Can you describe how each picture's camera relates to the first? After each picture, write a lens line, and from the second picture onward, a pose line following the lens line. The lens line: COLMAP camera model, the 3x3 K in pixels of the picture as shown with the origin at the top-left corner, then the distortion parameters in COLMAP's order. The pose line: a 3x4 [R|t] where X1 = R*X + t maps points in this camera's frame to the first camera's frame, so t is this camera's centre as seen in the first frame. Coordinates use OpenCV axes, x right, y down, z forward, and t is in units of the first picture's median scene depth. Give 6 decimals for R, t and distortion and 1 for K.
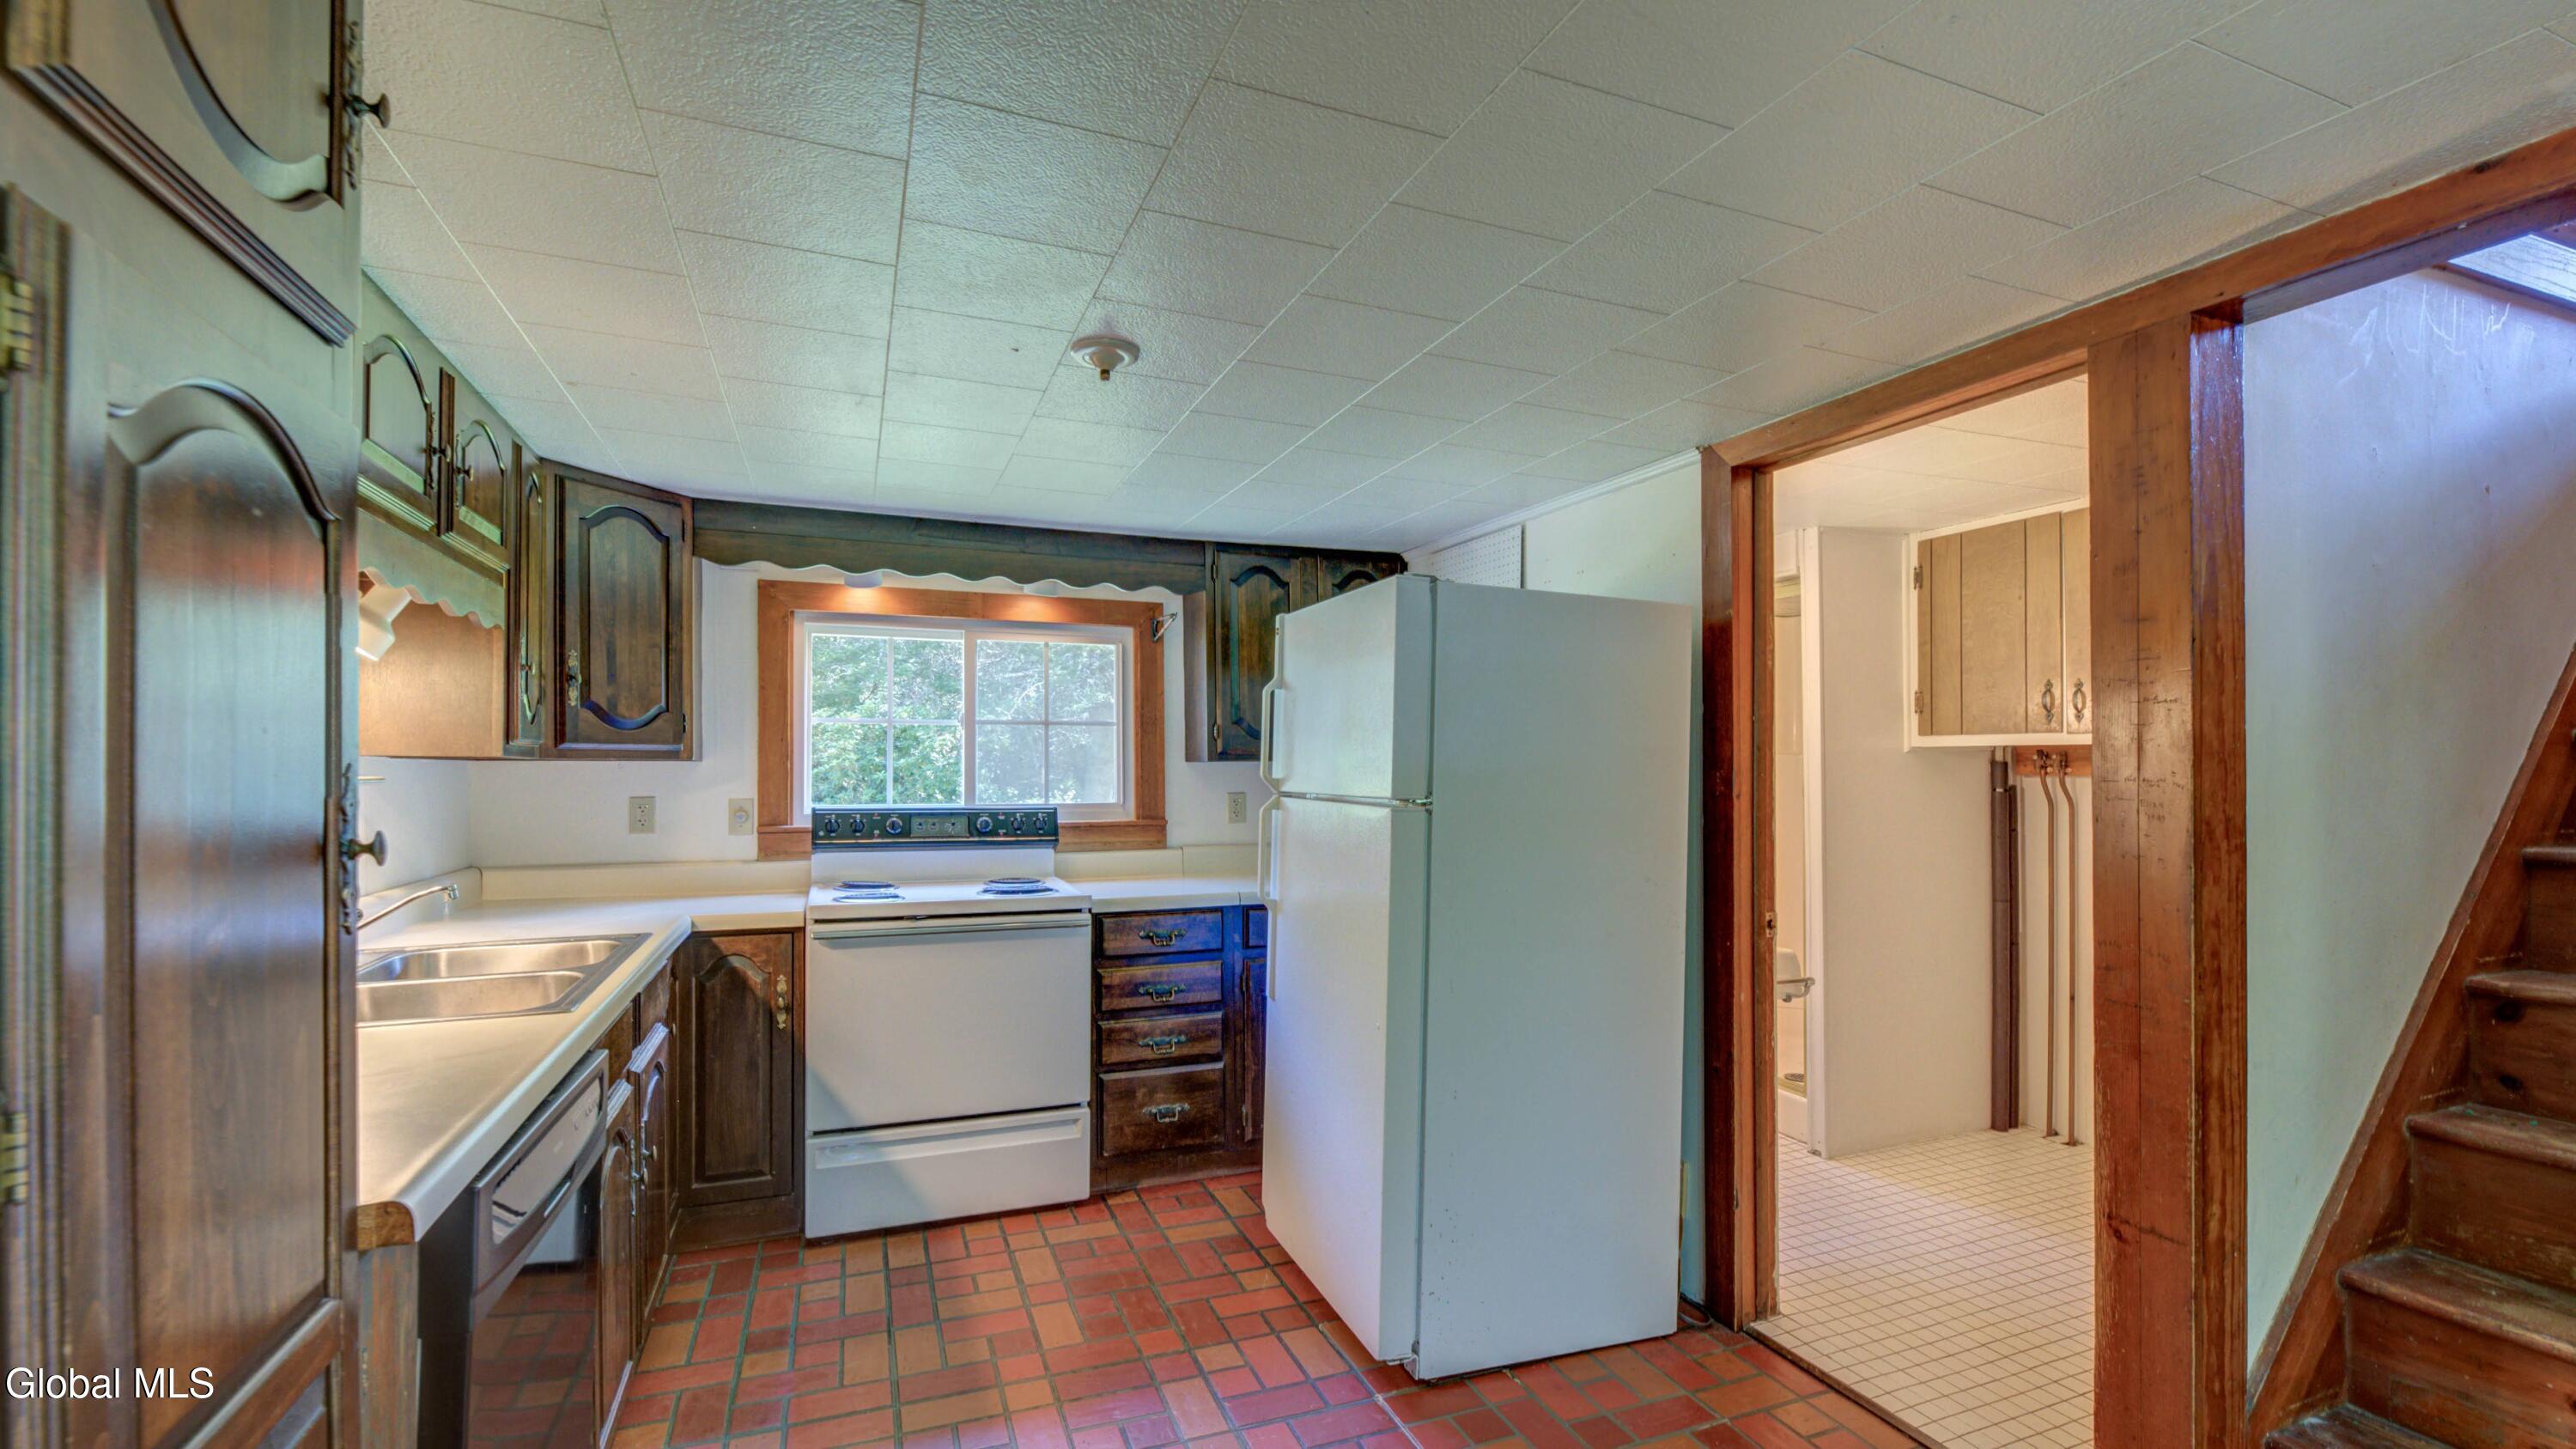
lens RADIAL K [[1075.9, 0, 1292.4], [0, 1075.9, 764.9], [0, 0, 1]] dist [0.002153, -0.000217]
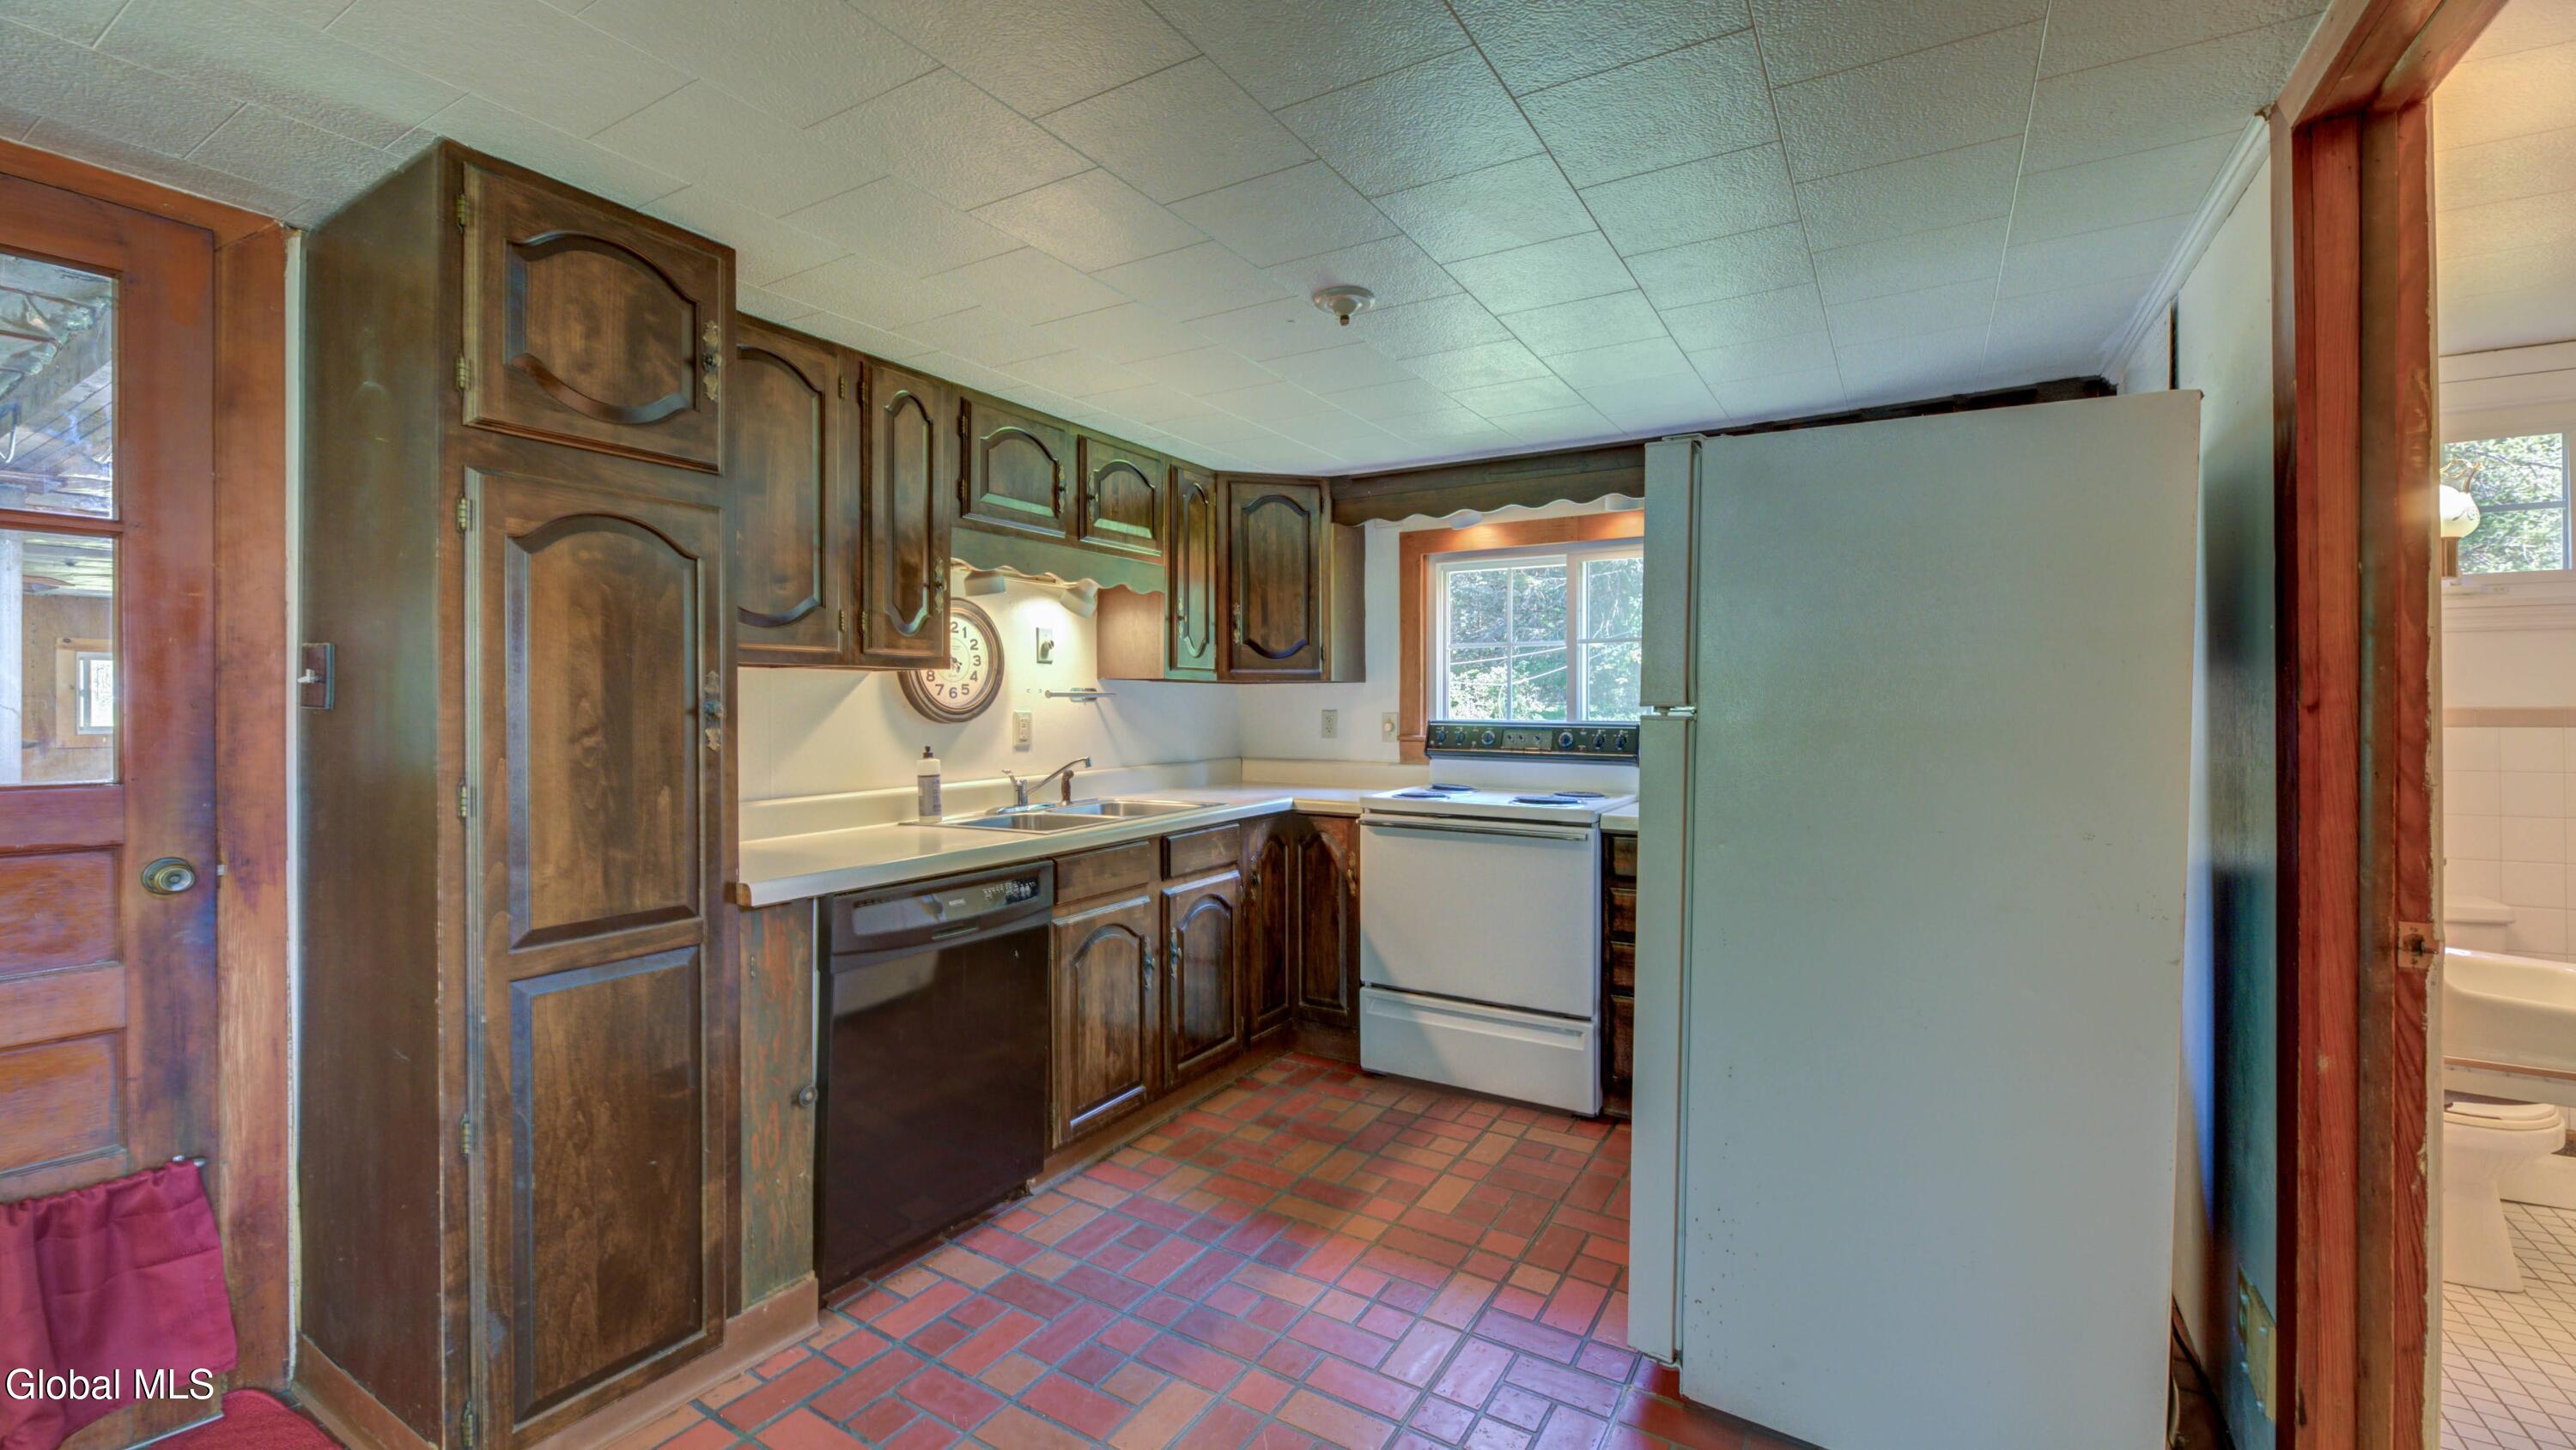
lens RADIAL K [[1075.7, 0, 1291.5], [0, 1075.7, 716.5], [0, 0, 1]] dist [0.002153, -0.000217]
pose [[0.600806, 0.008255, -0.799352, 0.475474], [0.006878, 0.999856, 0.015495, 0.018661], [0.799365, -0.014808, 0.600663, 0.201724]]
